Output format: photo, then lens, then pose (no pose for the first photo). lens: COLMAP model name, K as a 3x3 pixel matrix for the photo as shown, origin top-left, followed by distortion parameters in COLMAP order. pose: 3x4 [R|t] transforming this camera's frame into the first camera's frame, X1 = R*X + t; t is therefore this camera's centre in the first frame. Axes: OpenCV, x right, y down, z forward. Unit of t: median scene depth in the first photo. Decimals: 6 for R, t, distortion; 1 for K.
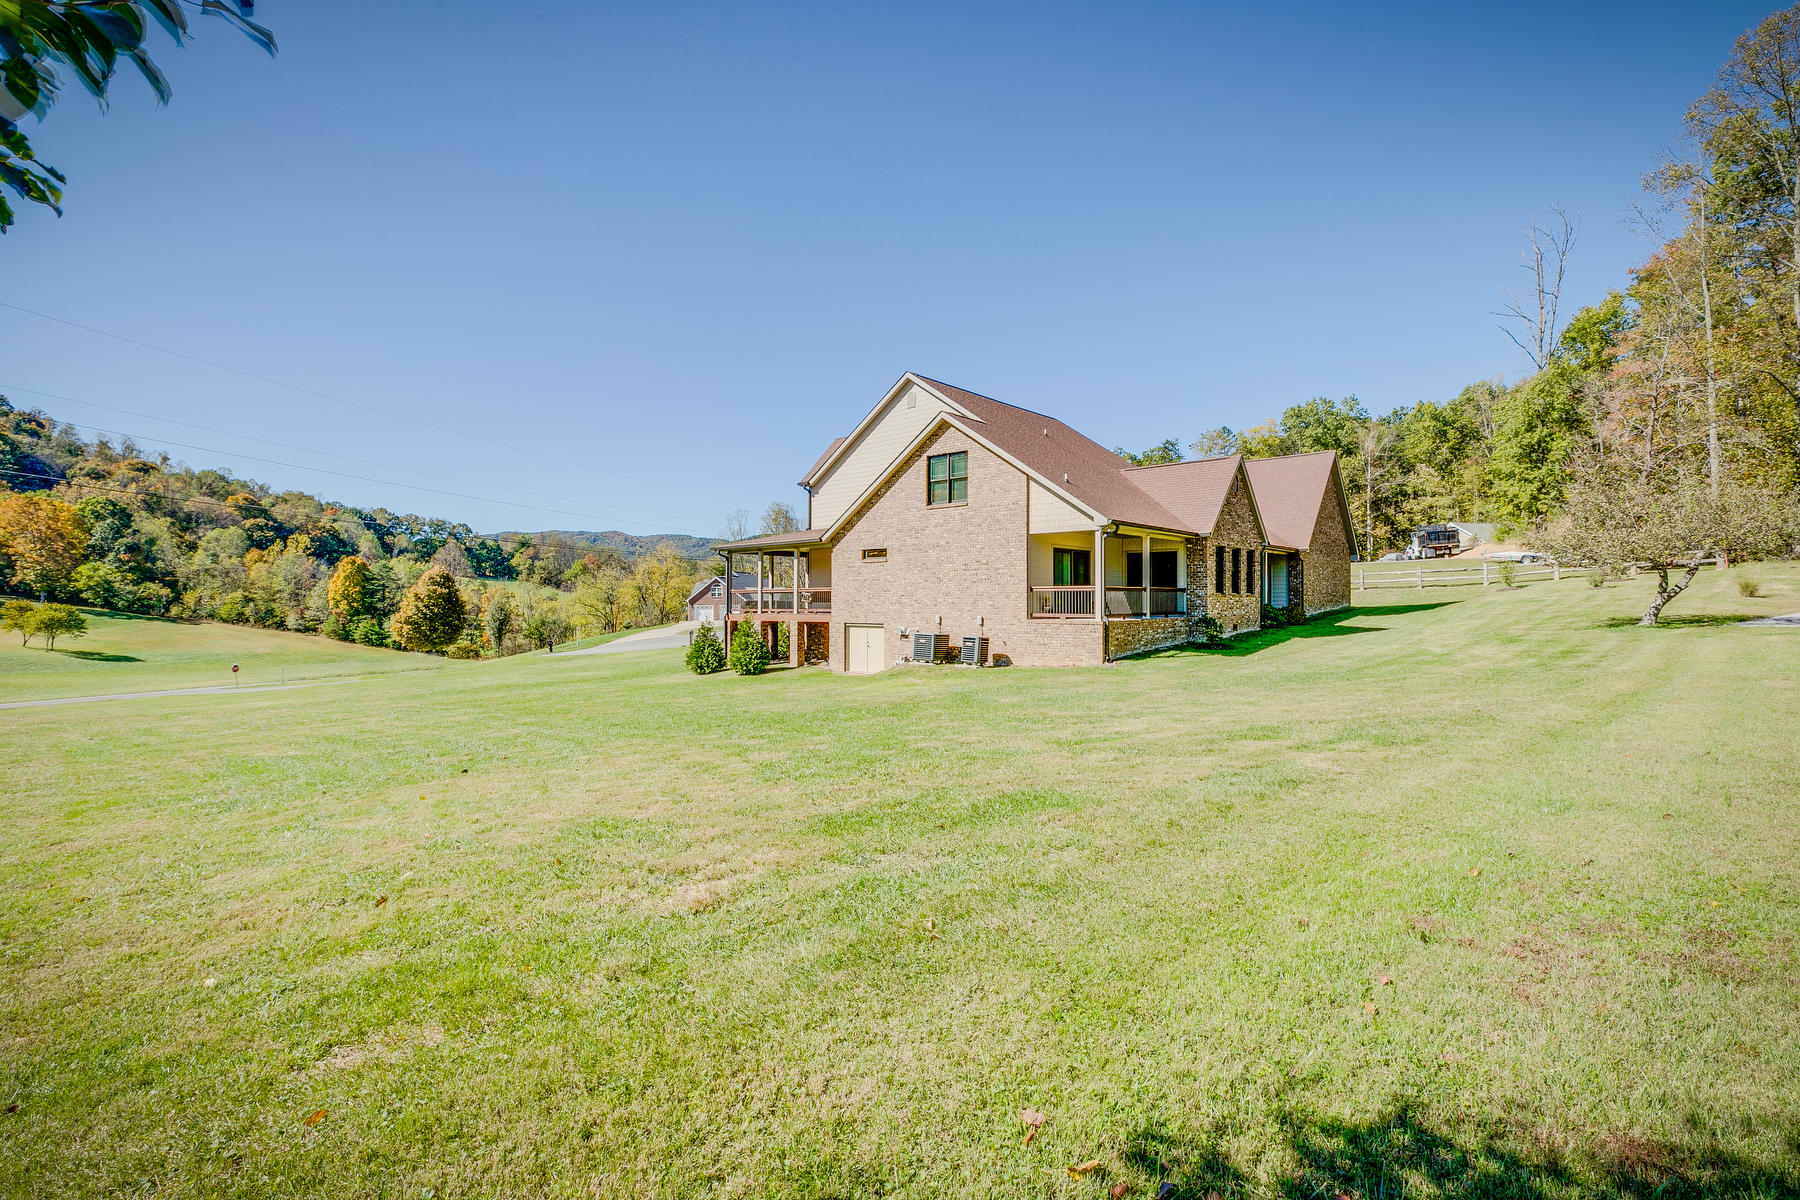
lens RADIAL K [[803.3, 0, 895.8], [0, 803.3, 590.8], [0, 0, 1]] dist [-0.000682, -0.000649]
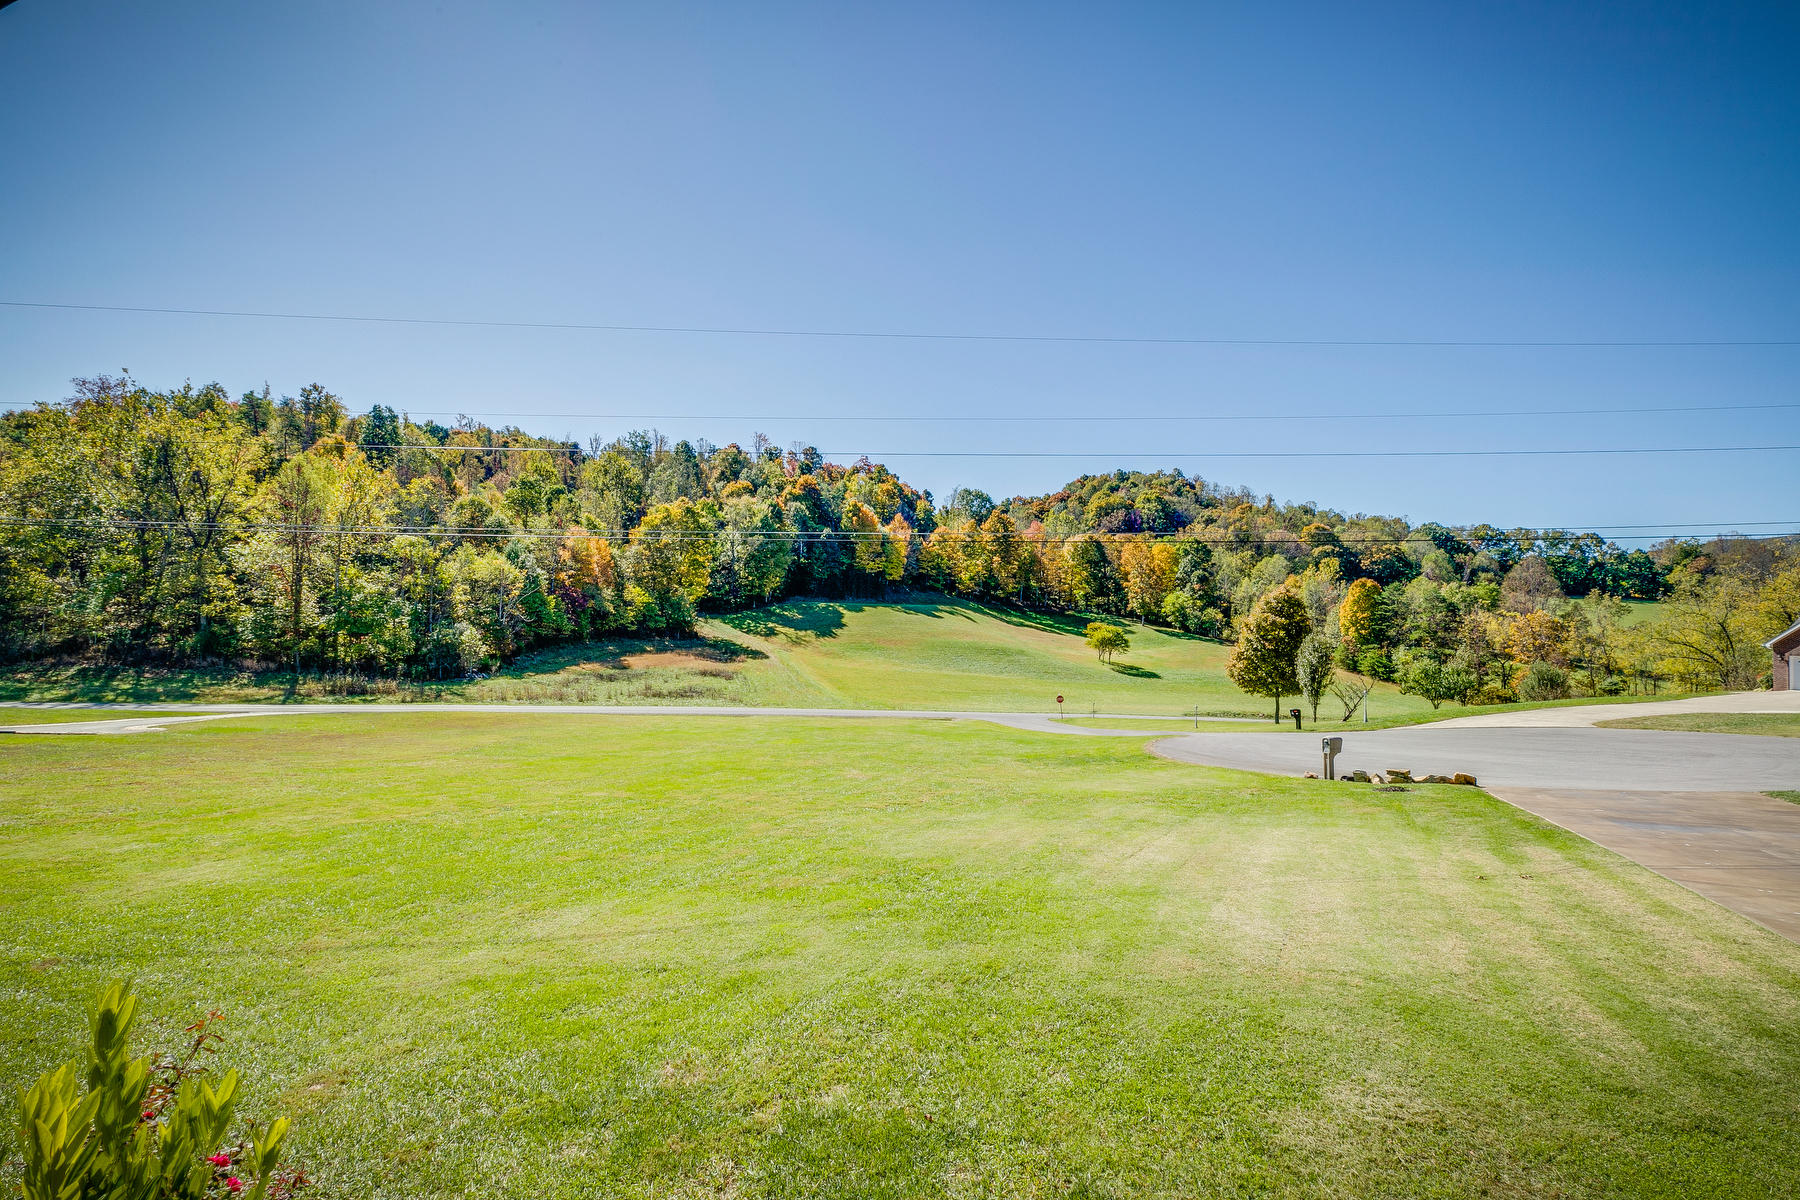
lens RADIAL K [[803.3, 0, 895.8], [0, 803.3, 590.8], [0, 0, 1]] dist [-0.000682, -0.000649]
pose [[0.310607, -0.024070, -0.950233, 0.018876], [-0.004500, 0.999631, -0.026792, -0.002525], [0.950528, 0.012598, 0.310385, 0.217312]]
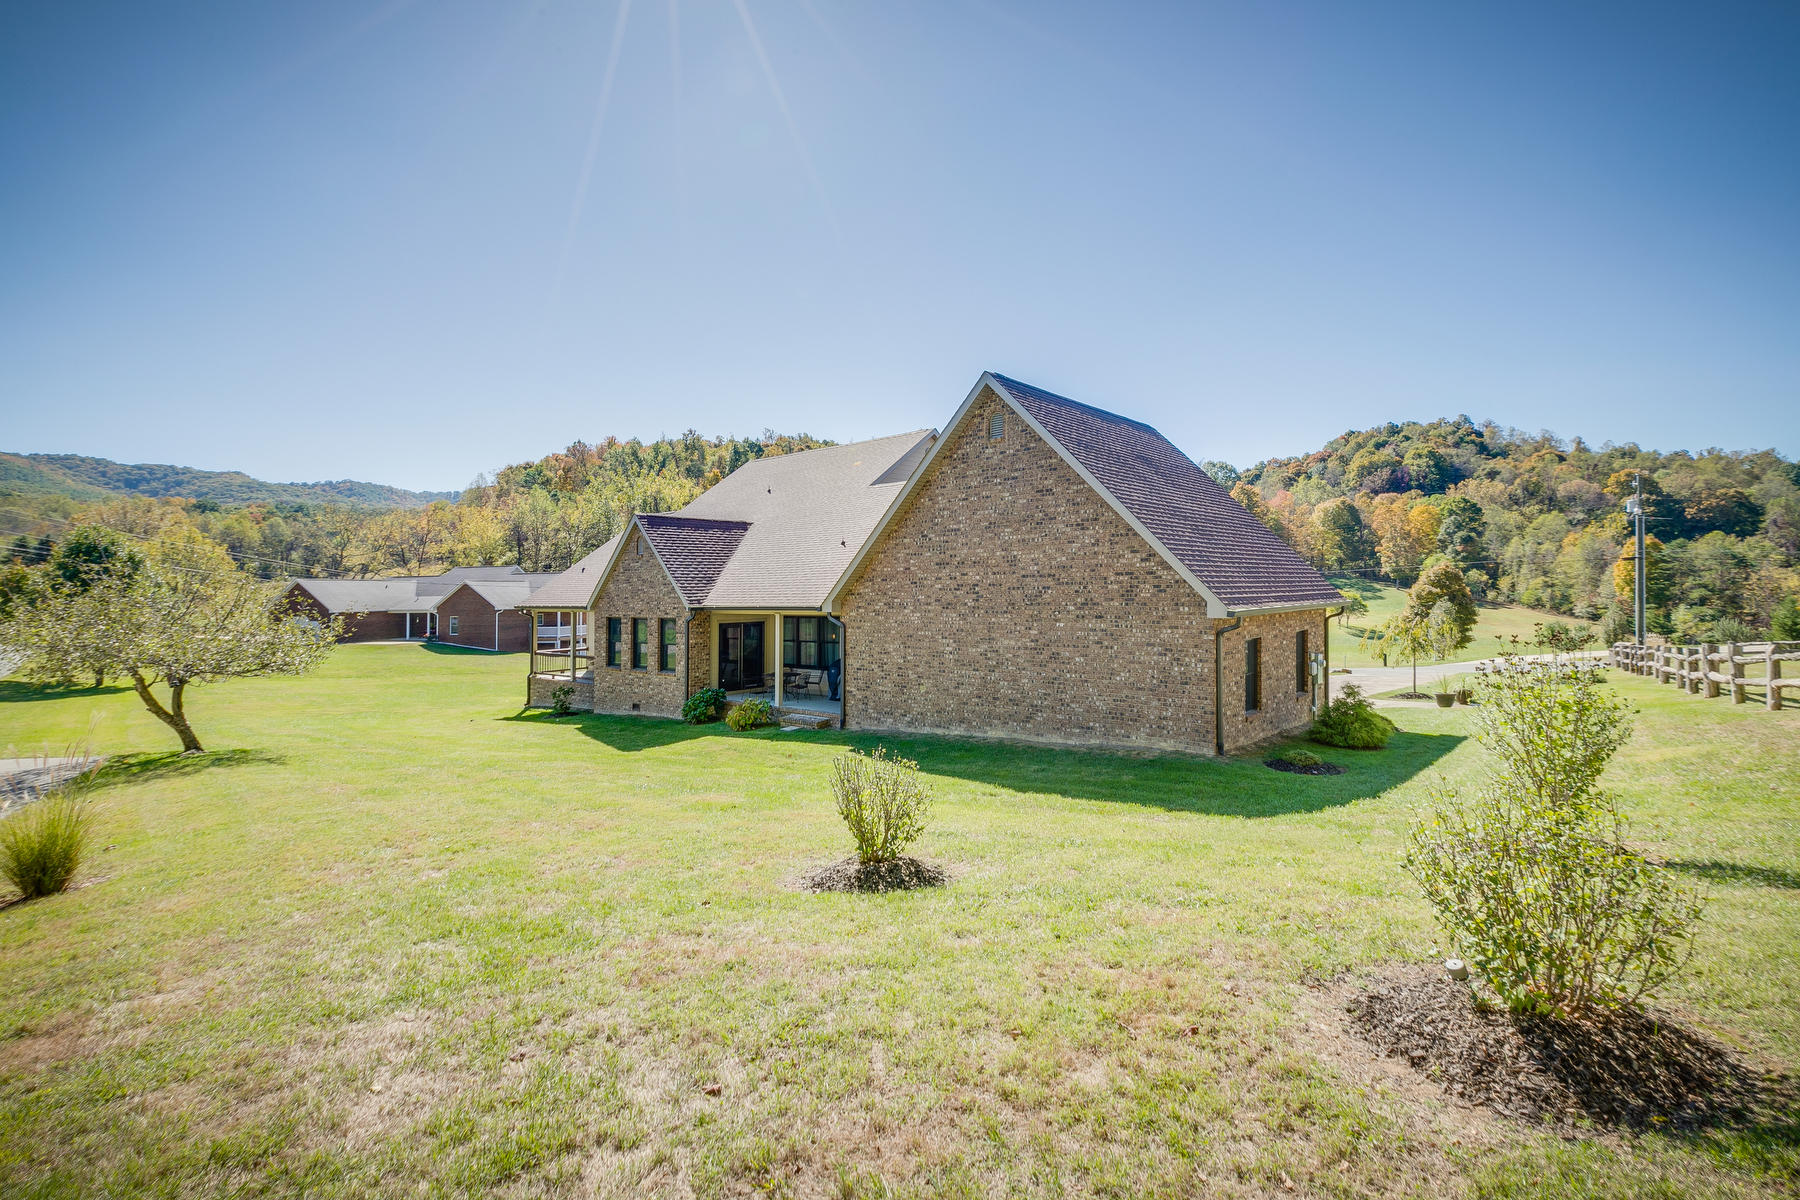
lens RADIAL K [[803.3, 0, 895.8], [0, 803.3, 590.8], [0, 0, 1]] dist [-0.000682, -0.000649]
pose [[0.002495, 0.008983, -0.999957, 0.189847], [0.025855, 0.999625, 0.009045, -0.012009], [0.999663, -0.025877, 0.002262, 0.187481]]
